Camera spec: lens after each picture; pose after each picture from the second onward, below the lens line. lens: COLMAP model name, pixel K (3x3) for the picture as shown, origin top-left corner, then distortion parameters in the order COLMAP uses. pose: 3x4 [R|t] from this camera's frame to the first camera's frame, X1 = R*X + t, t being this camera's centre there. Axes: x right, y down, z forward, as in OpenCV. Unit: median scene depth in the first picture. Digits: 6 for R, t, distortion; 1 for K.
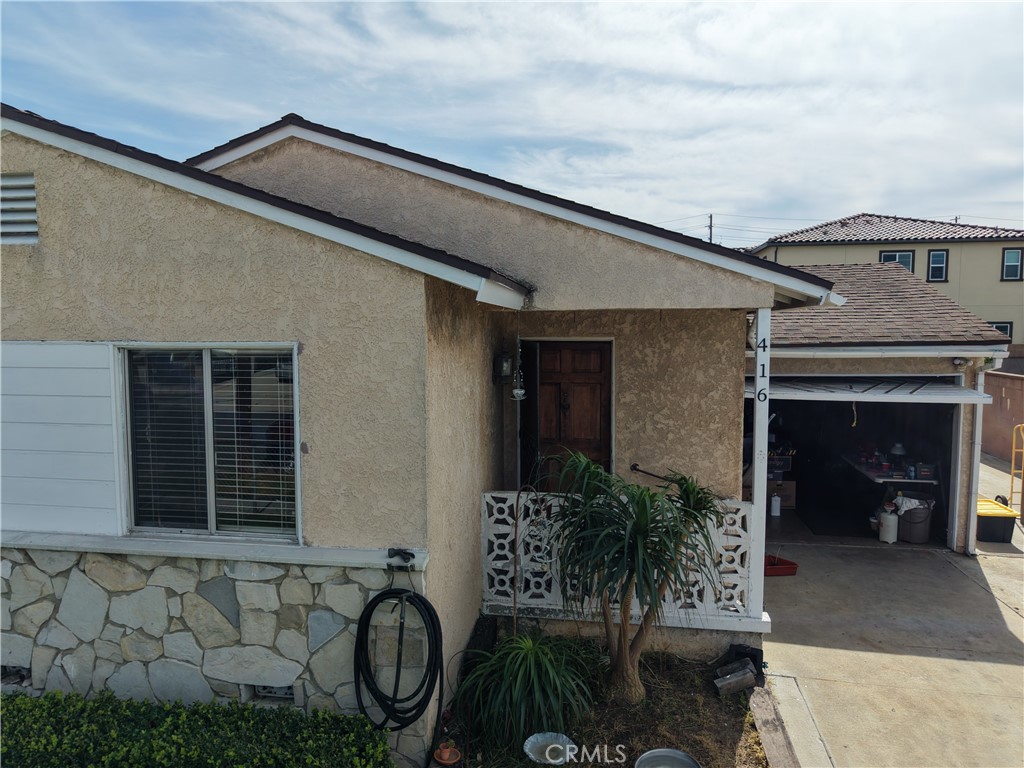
lens RADIAL K [[685.2, 0, 507.8], [0, 685.2, 384.2], [0, 0, 1]] dist [0.012723, -0.010475]
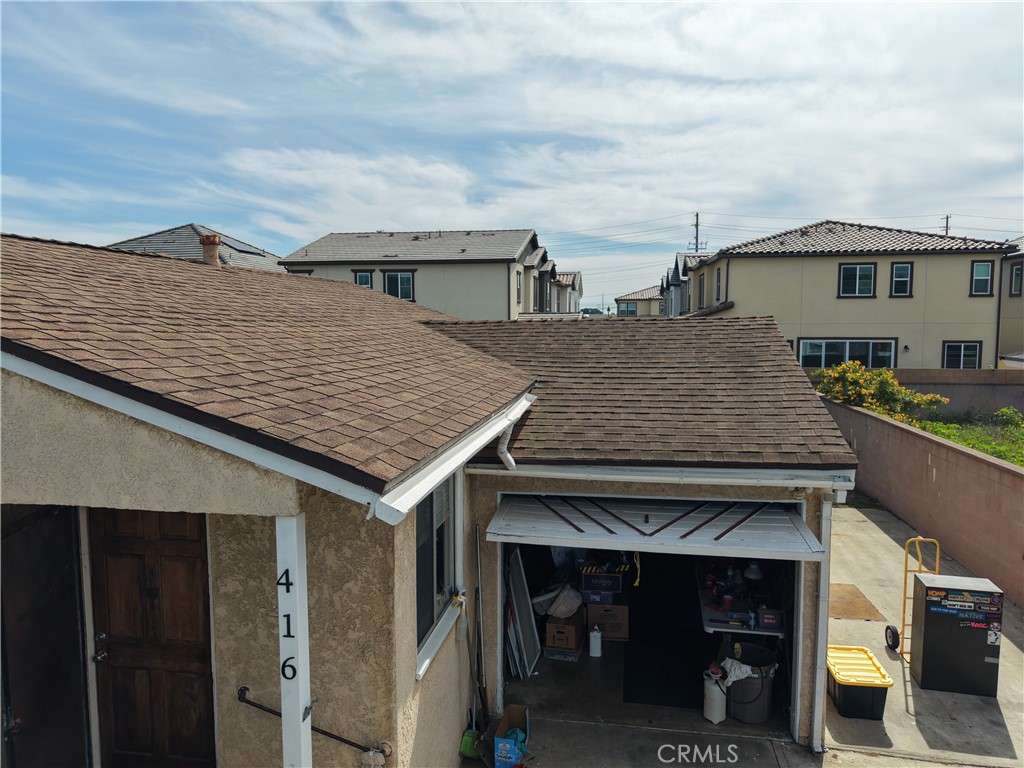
lens RADIAL K [[685.2, 0, 515.0], [0, 685.2, 383.8], [0, 0, 1]] dist [0.012723, -0.010475]
pose [[0.999985, -0.003465, 0.004298, 0.295081], [0.003436, 0.999971, 0.006756, -0.116153], [-0.004321, -0.006741, 0.999968, 0.237174]]
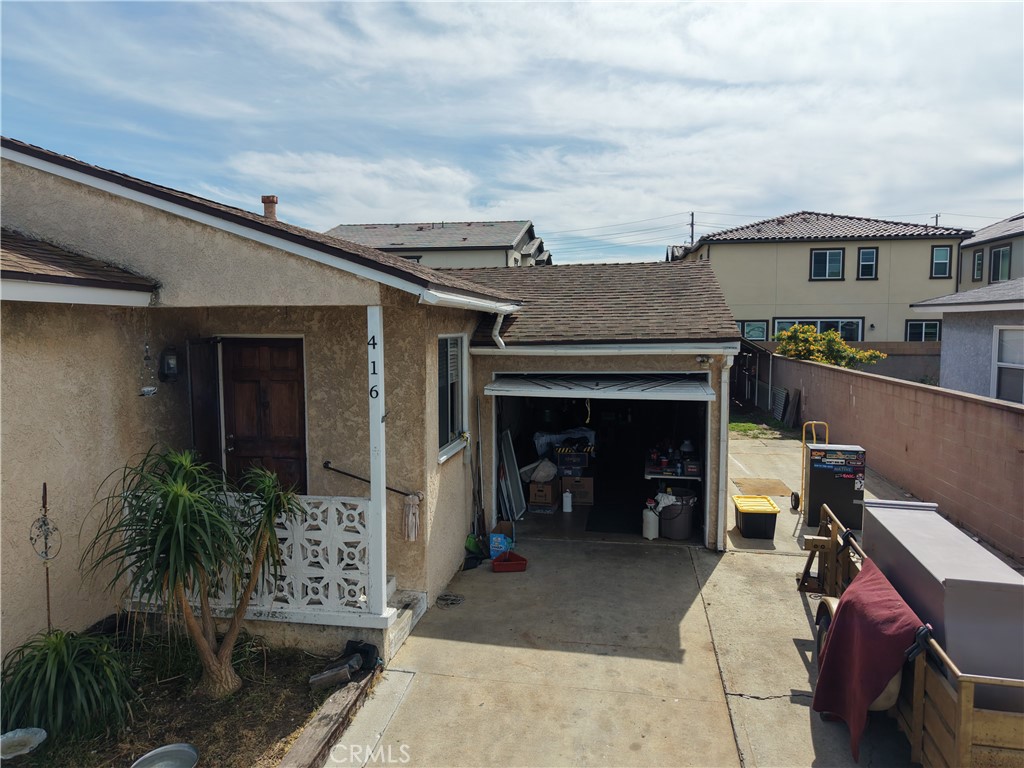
lens RADIAL K [[685.2, 0, 514.2], [0, 685.2, 383.4], [0, 0, 1]] dist [0.012723, -0.010475]
pose [[0.999999, -0.001149, 0.000202, 0.308444], [0.001149, 0.999999, 0.001242, 0.001317], [-0.000203, -0.001241, 0.999999, -0.001837]]
